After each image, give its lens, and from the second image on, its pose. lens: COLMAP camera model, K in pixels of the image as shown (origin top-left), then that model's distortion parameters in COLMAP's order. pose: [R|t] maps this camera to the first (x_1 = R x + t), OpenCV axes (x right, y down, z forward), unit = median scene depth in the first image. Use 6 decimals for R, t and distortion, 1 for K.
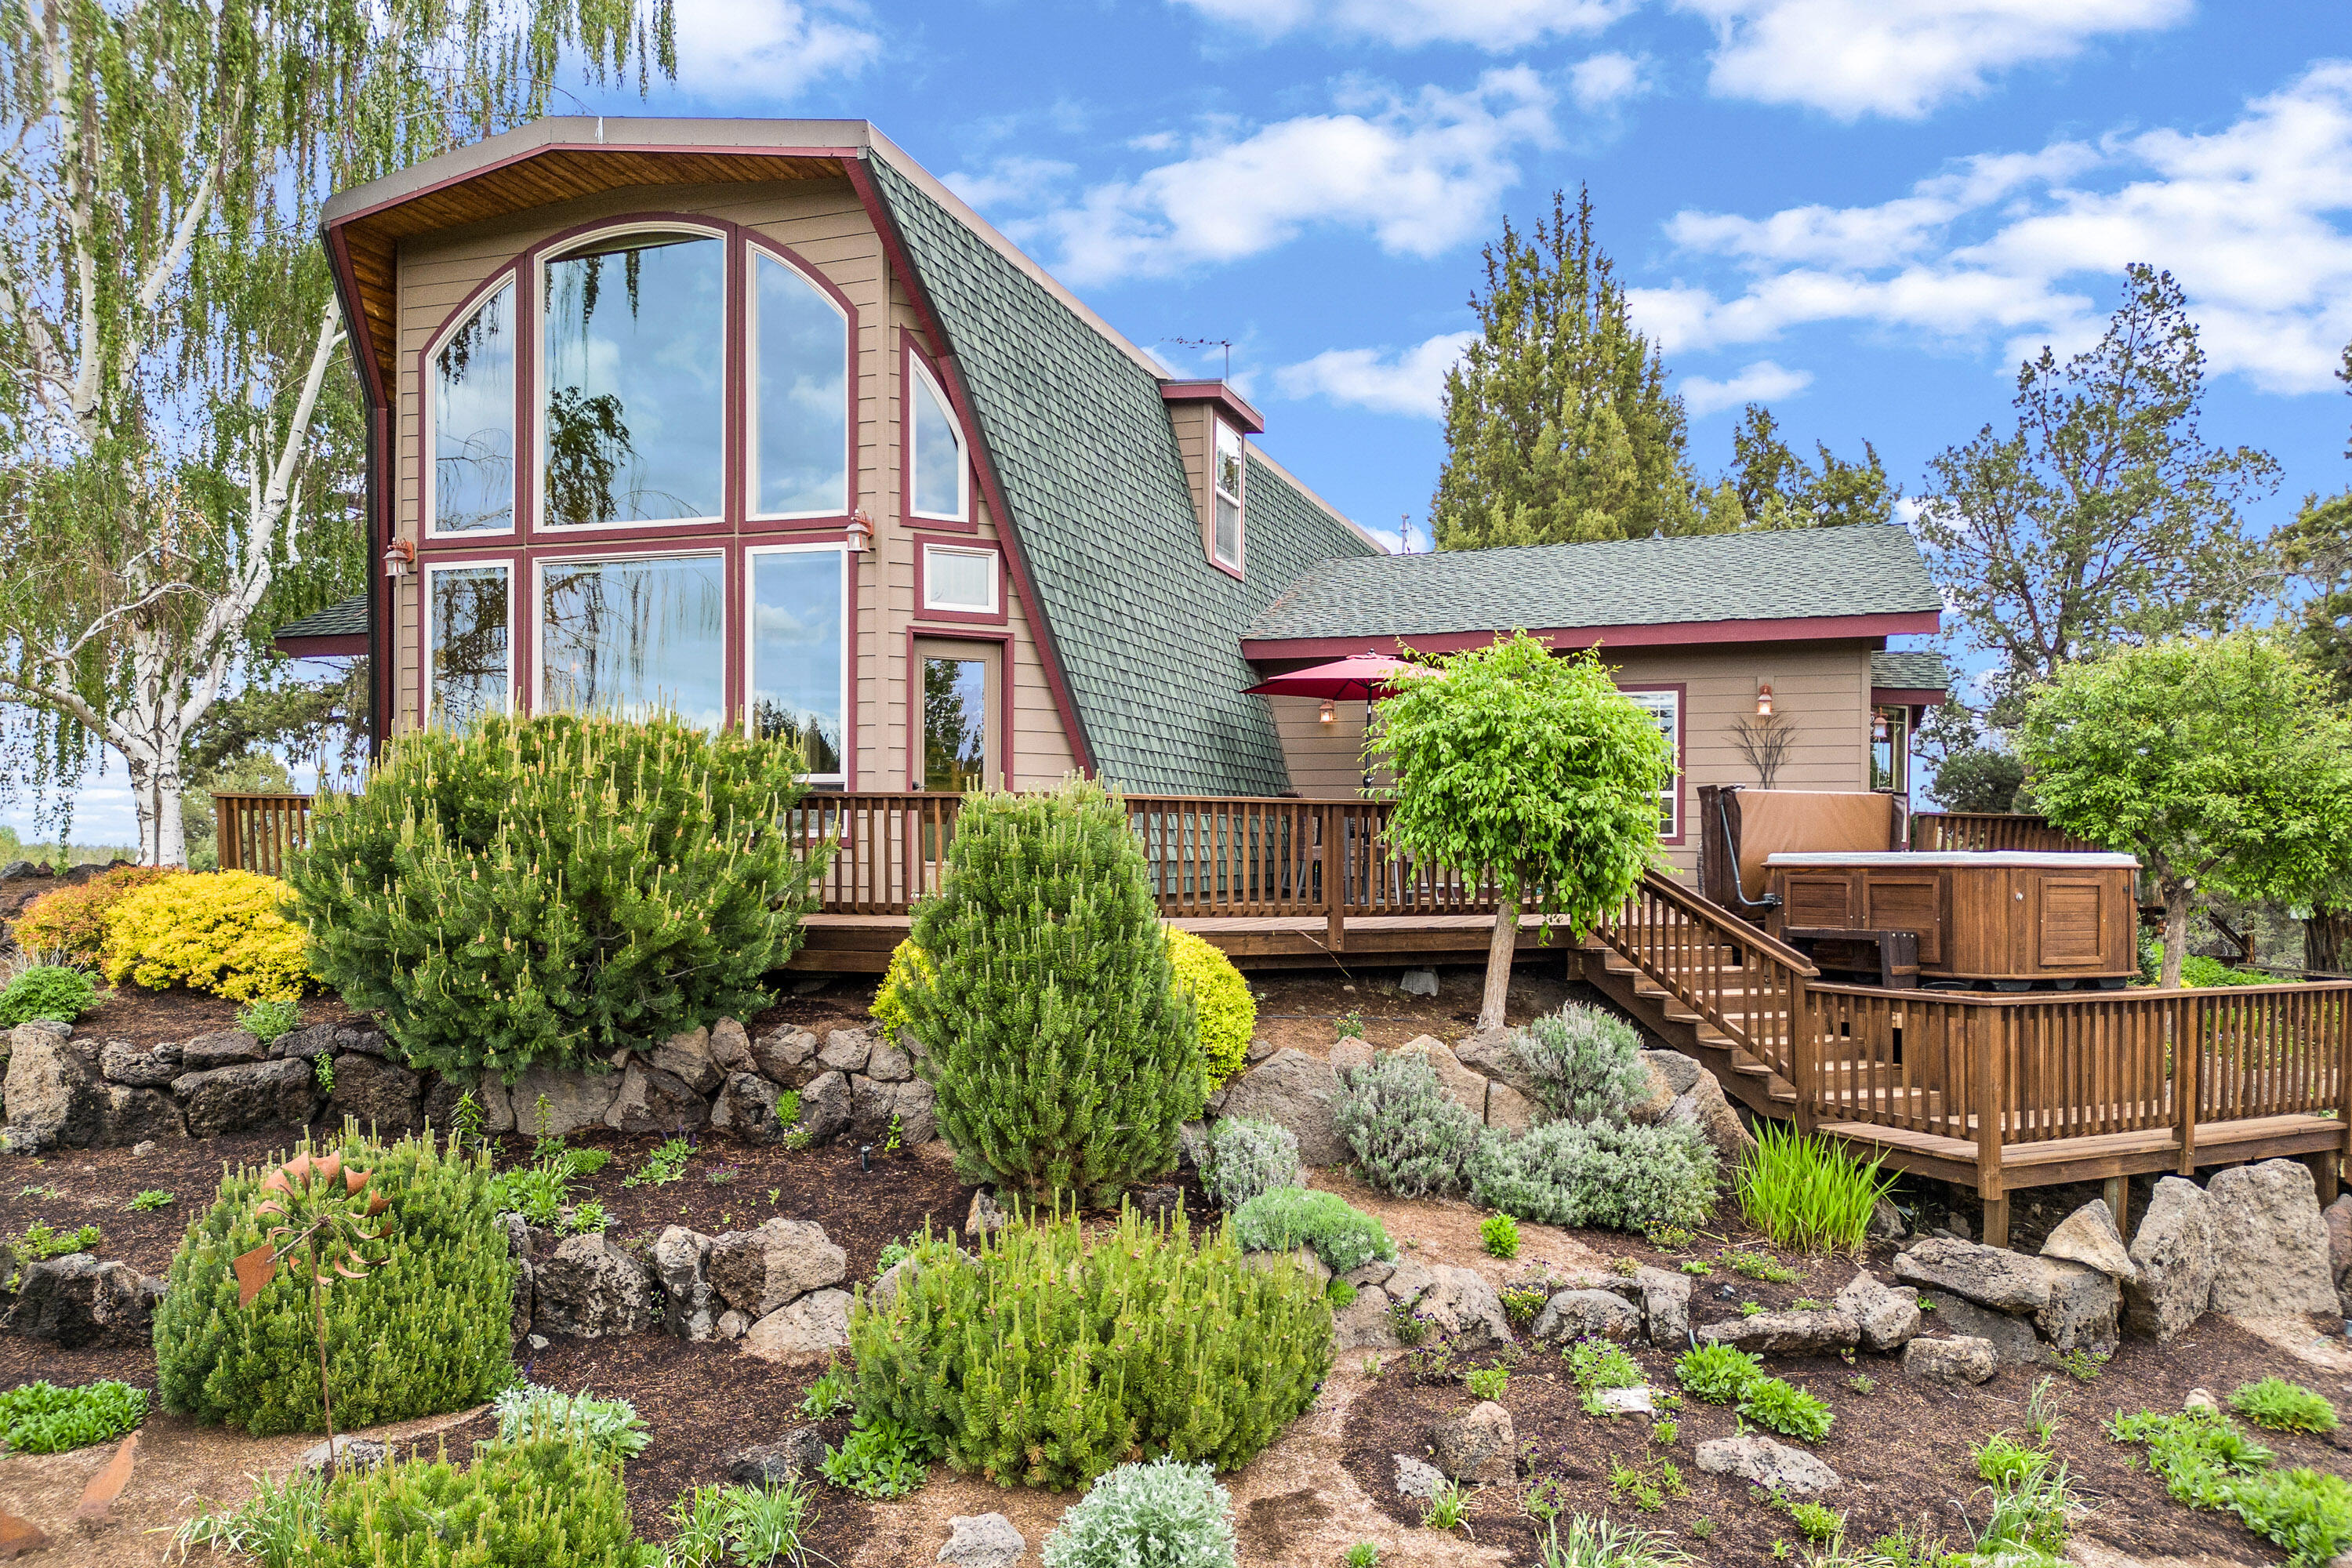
lens RADIAL K [[1683.4, 0, 1158.9], [0, 1683.4, 862.0], [0, 0, 1]] dist [0.037328, -0.019306]
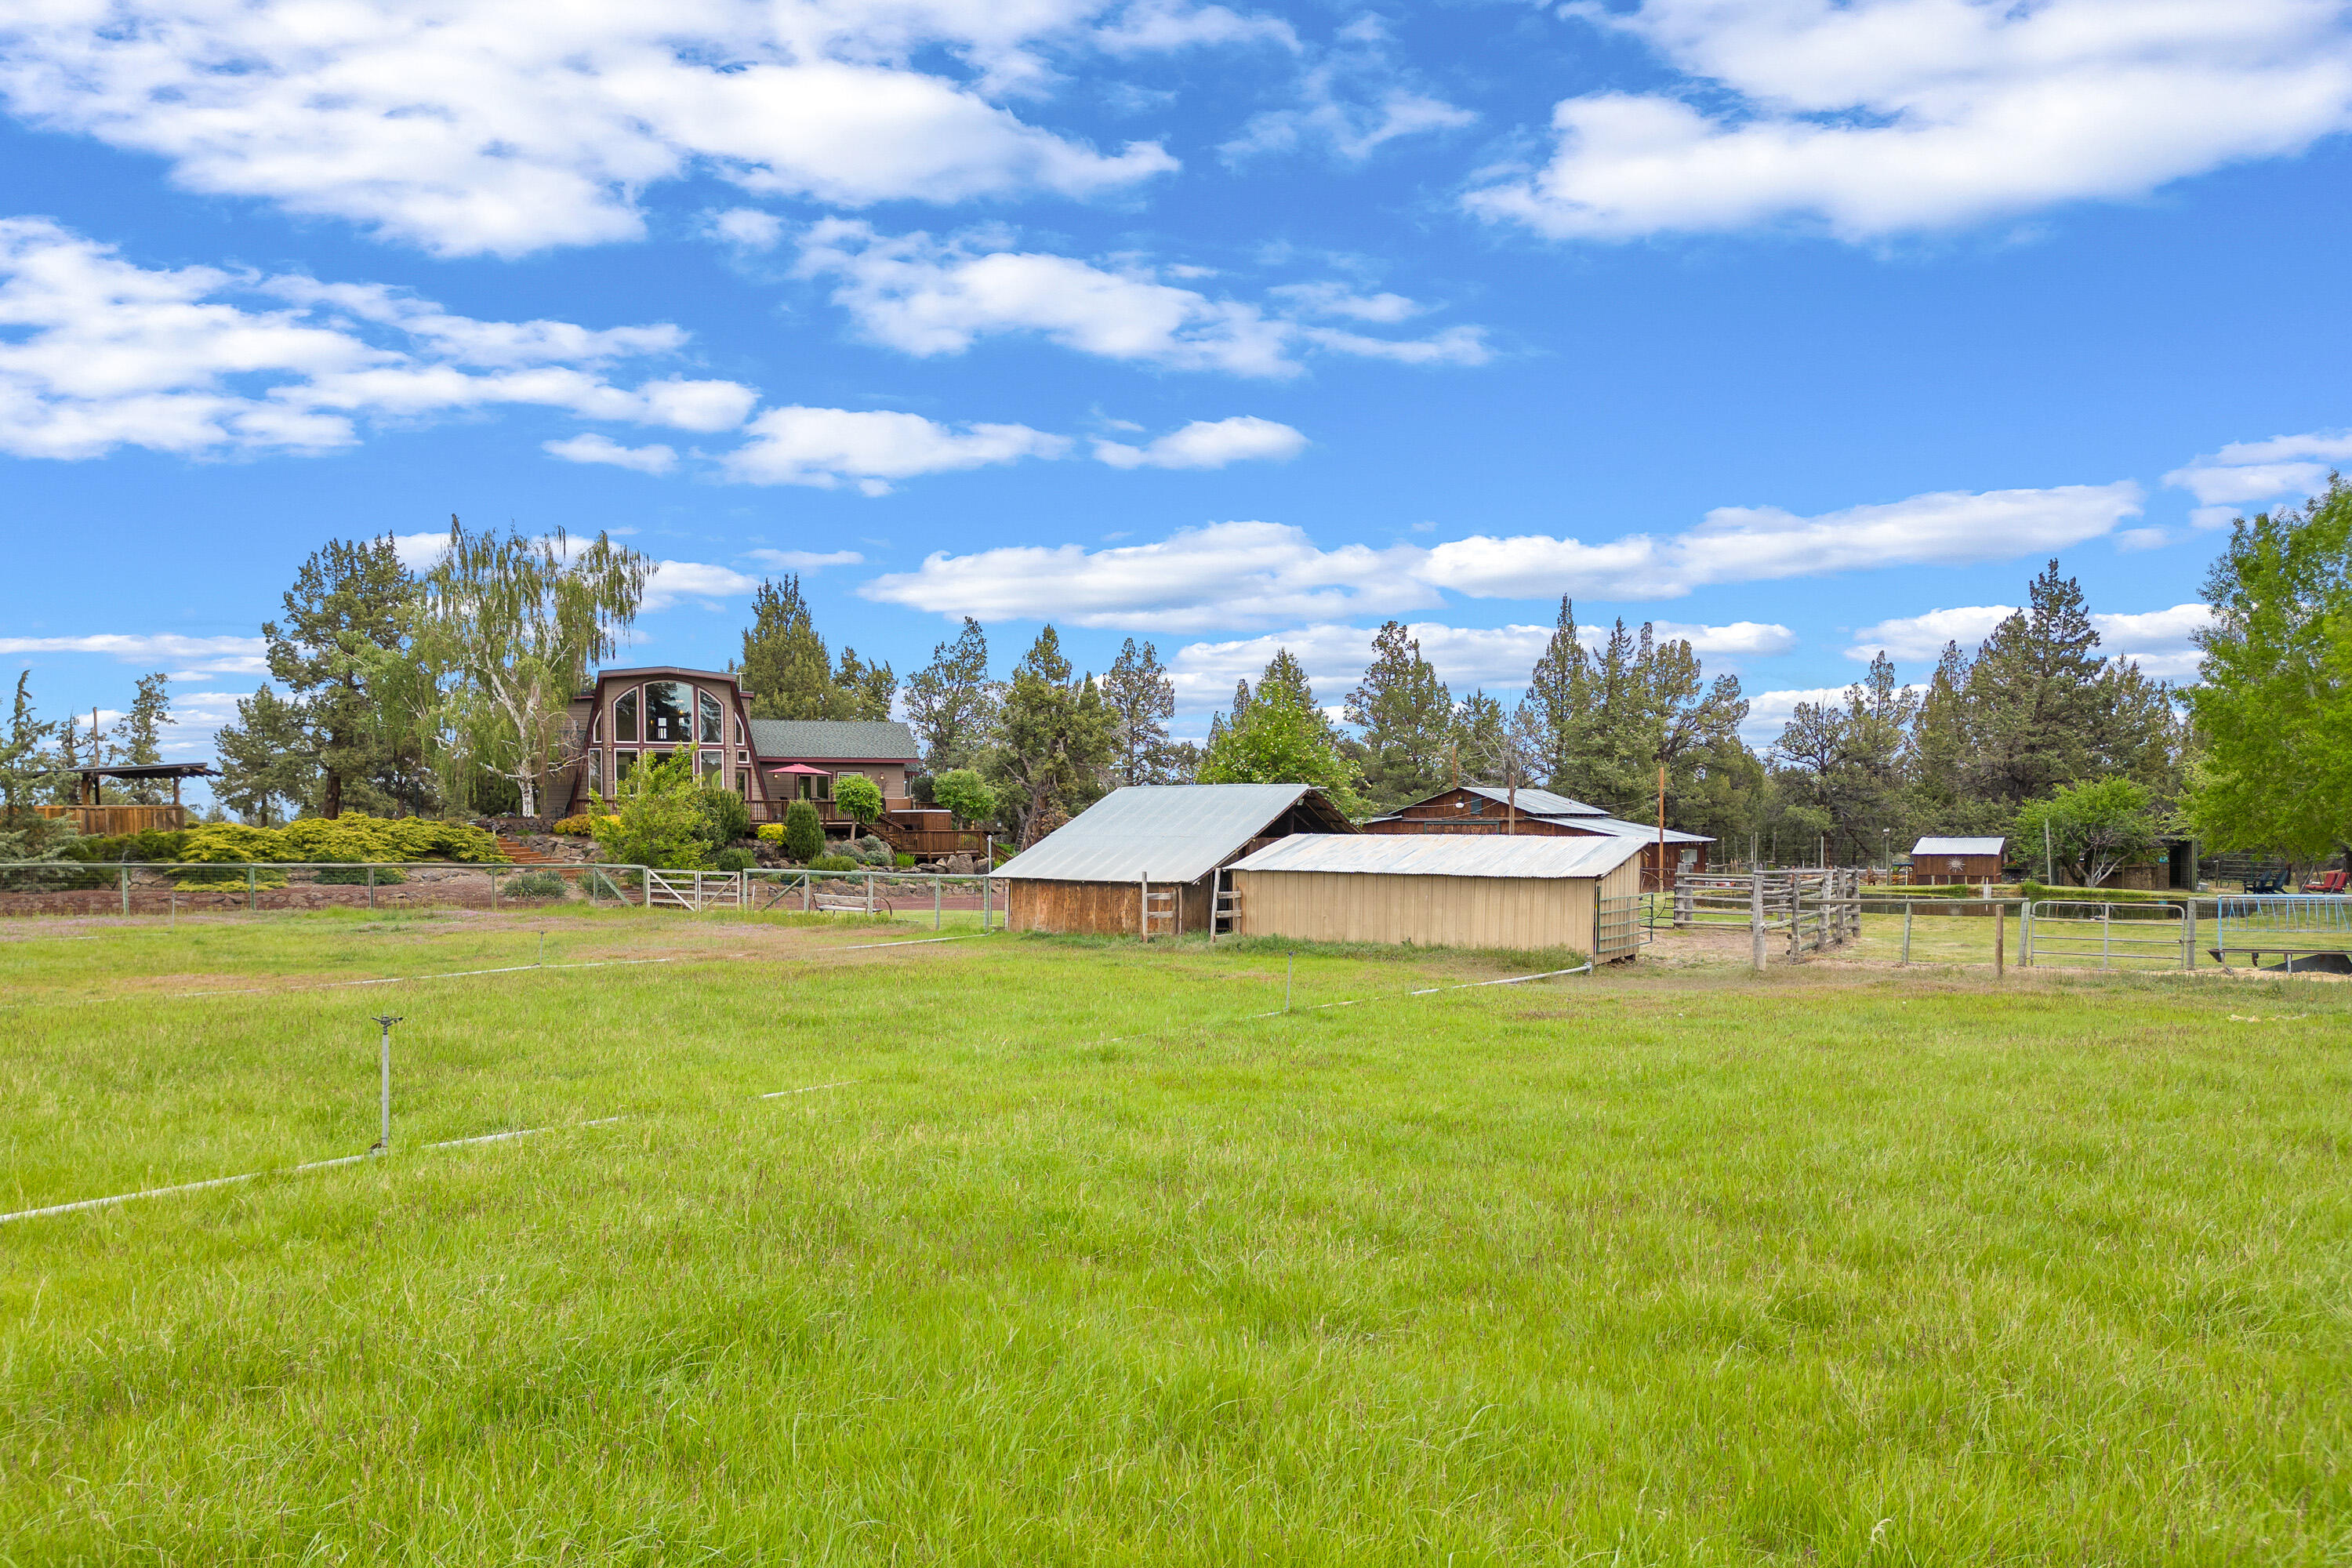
lens RADIAL K [[1683.4, 0, 1218.0], [0, 1683.4, 918.4], [0, 0, 1]] dist [0.037328, -0.019306]
pose [[0.811267, -0.041201, 0.583222, -2.342485], [0.007415, 0.998159, 0.060198, 0.026314], [-0.584628, -0.044512, 0.810079, -4.795990]]
